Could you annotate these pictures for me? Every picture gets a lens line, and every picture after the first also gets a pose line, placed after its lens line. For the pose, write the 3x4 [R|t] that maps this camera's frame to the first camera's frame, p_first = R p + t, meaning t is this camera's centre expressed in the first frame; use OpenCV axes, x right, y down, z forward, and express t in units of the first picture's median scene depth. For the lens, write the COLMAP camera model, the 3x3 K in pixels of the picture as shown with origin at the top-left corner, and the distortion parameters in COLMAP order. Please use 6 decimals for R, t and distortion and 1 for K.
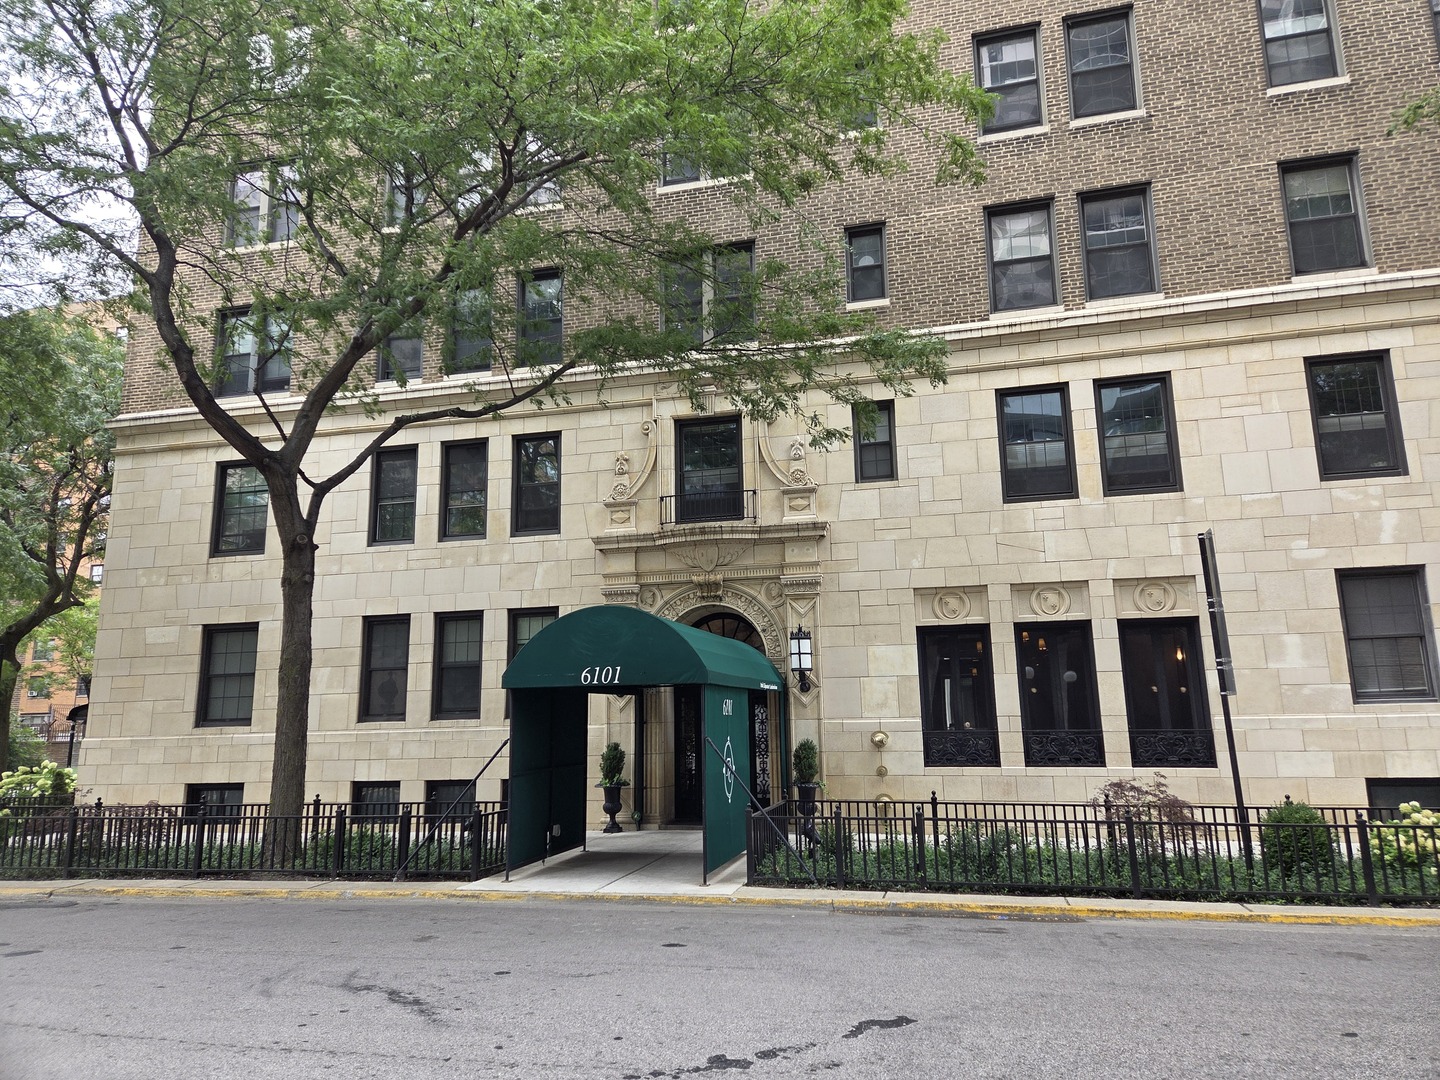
lens RADIAL K [[965.6, 0, 713.0], [0, 965.6, 542.9], [0, 0, 1]] dist [0.093608, -0.078173]
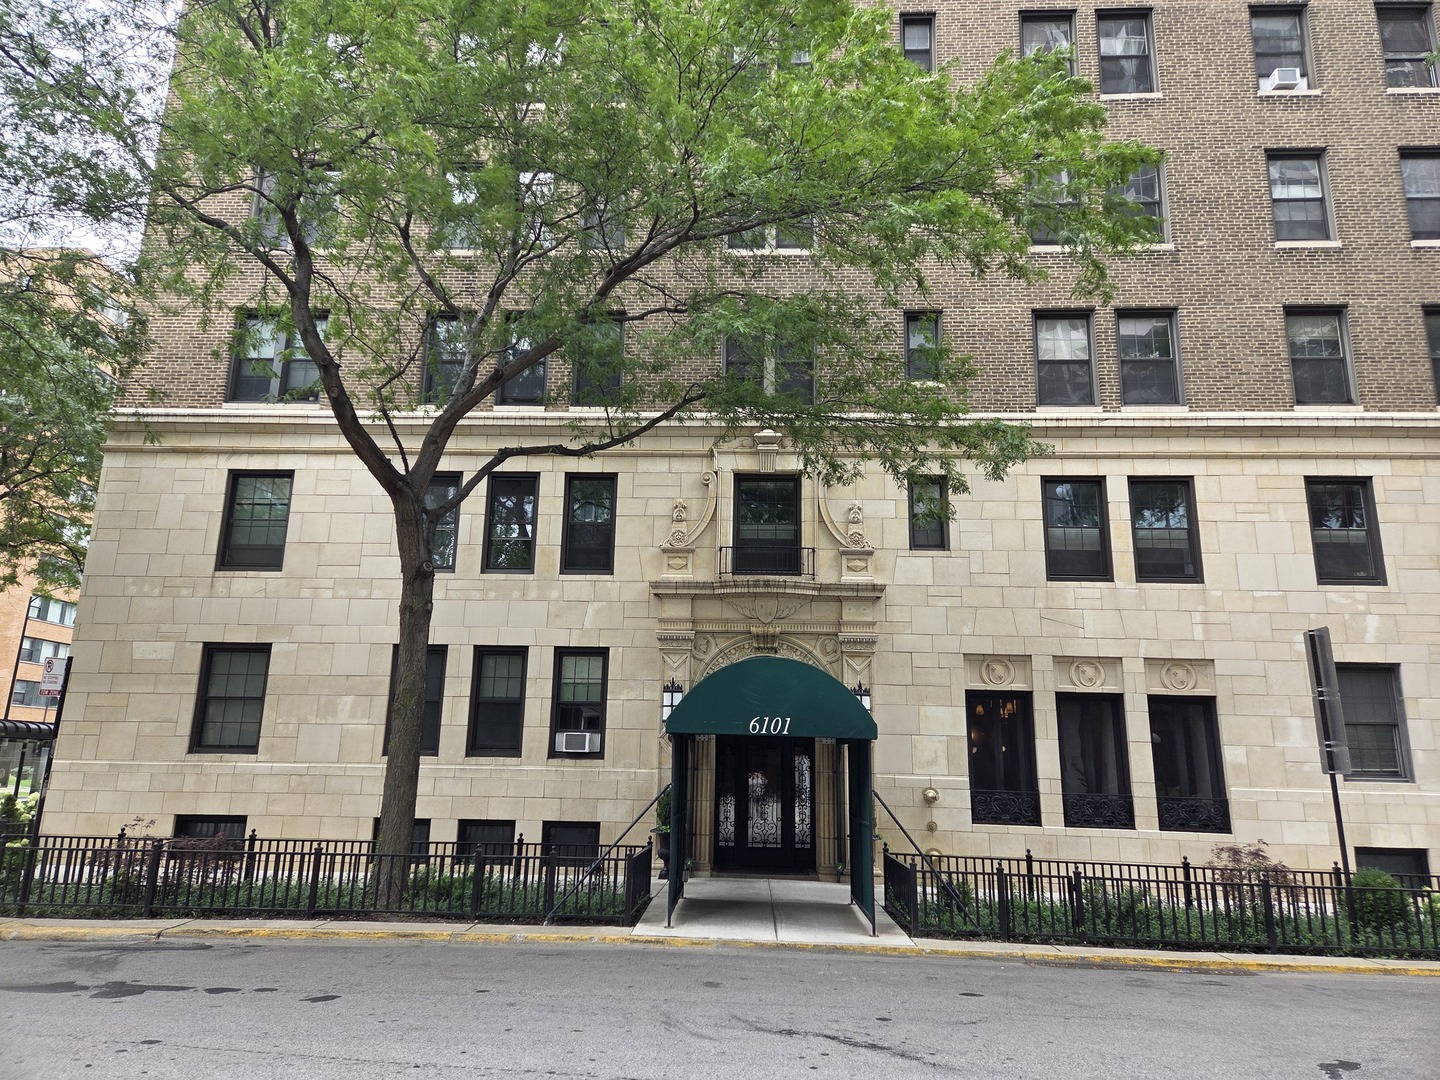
lens RADIAL K [[965.6, 0, 713.0], [0, 965.6, 542.9], [0, 0, 1]] dist [0.093608, -0.078173]
pose [[0.980731, 0.082752, 0.176971, -0.261548], [-0.075269, 0.995978, -0.048602, -0.001641], [-0.180281, 0.034345, 0.983015, -0.006875]]
